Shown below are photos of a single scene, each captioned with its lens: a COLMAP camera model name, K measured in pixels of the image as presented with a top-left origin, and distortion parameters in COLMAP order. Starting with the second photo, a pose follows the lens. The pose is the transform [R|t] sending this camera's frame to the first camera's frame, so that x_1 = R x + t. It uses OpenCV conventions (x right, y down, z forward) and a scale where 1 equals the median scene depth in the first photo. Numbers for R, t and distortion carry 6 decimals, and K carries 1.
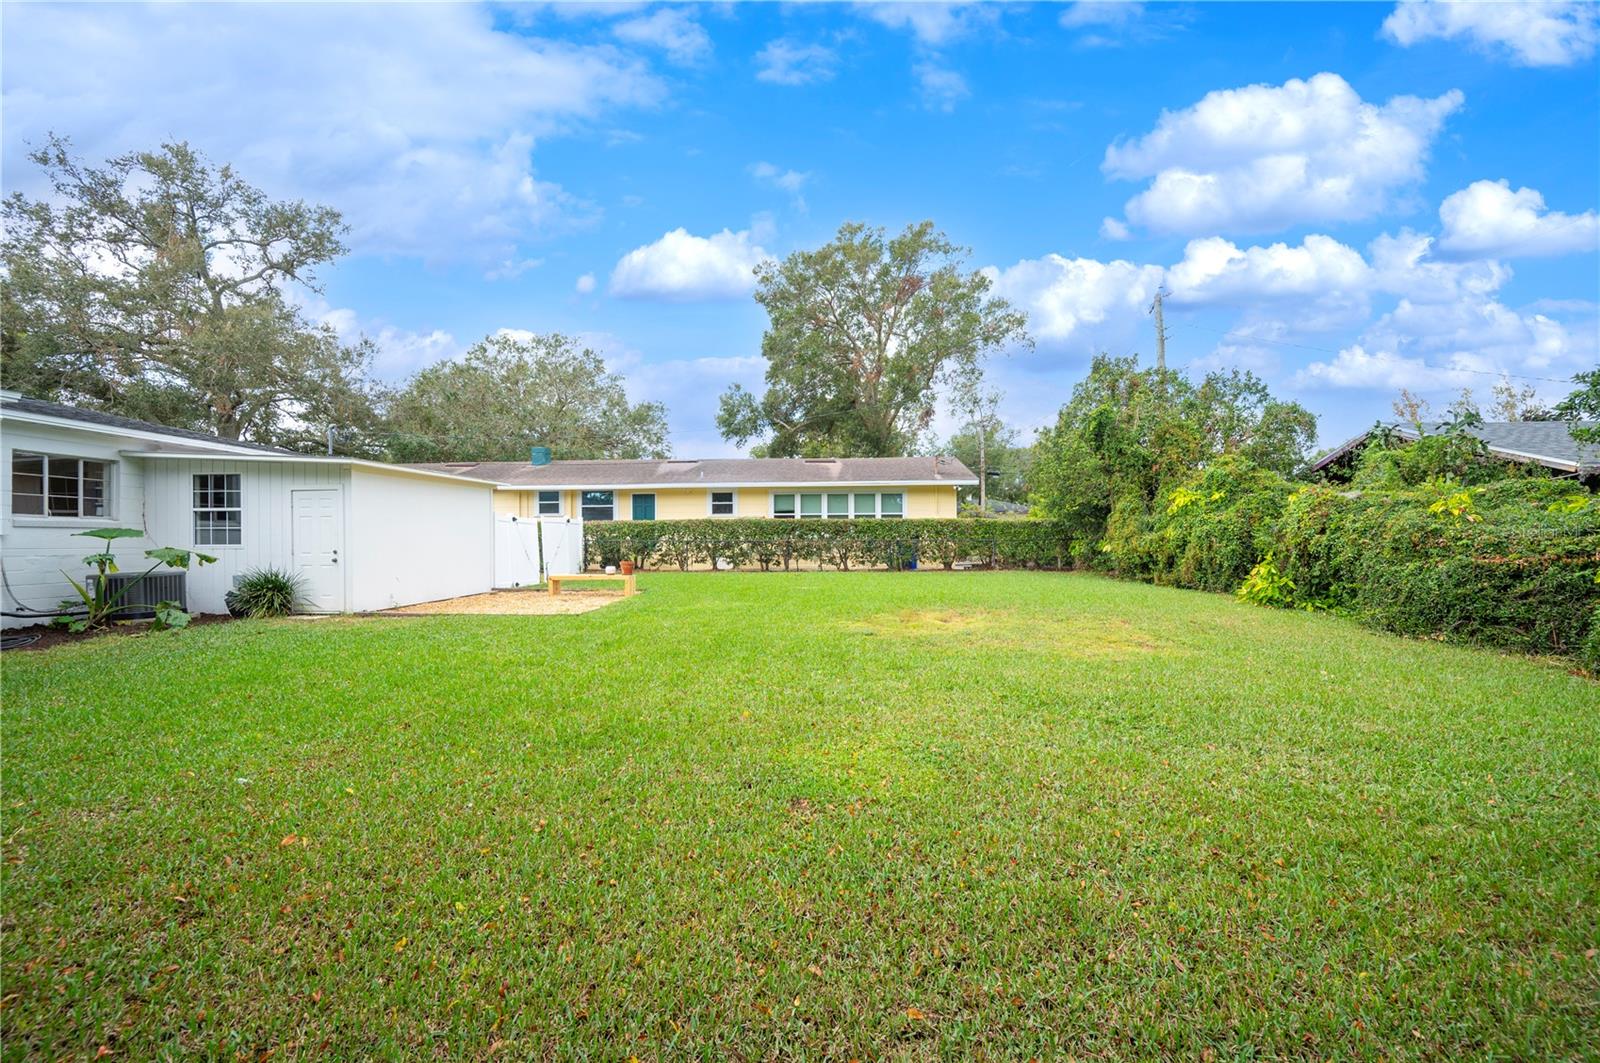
lens RADIAL K [[621.7, 0, 800.0], [0, 621.7, 531.5], [0, 0, 1]] dist [0.000581, 0.000217]
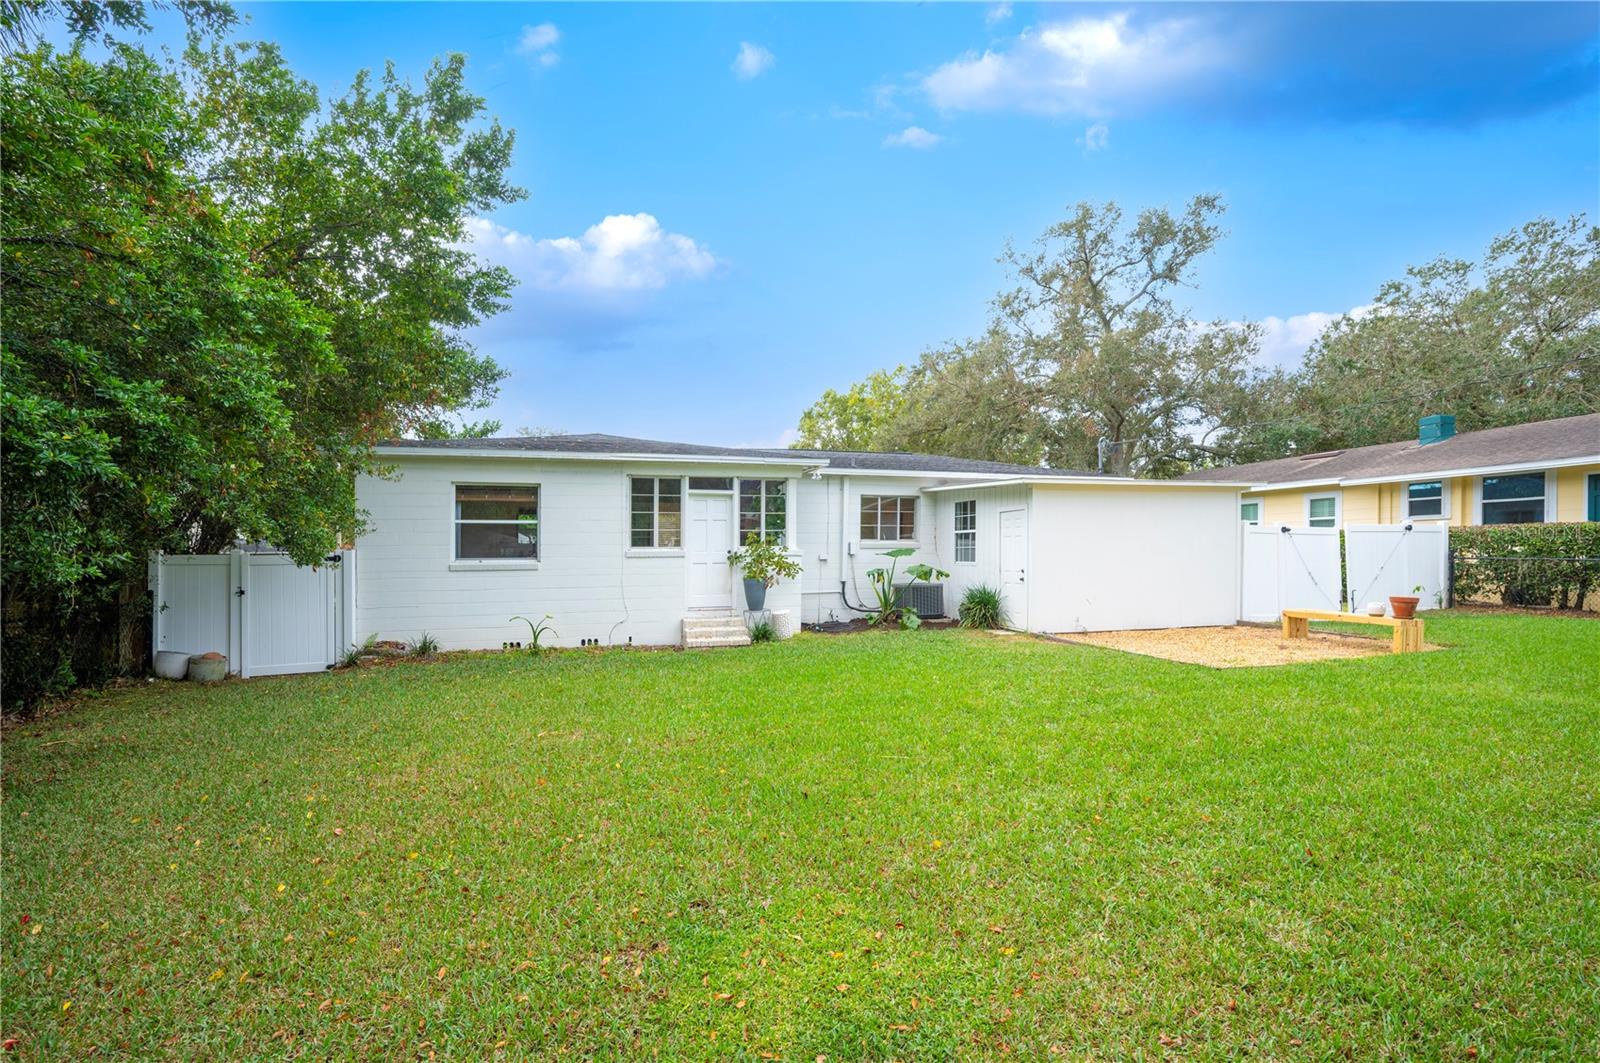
lens RADIAL K [[735.5, 0, 800.0], [0, 735.5, 544.8], [0, 0, 1]] dist [-0.023791, 0.000026]
pose [[0.310676, -0.003477, -0.950510, 0.123985], [0.013160, 0.999913, 0.000644, -0.006809], [0.950425, -0.012708, 0.310694, 0.123208]]
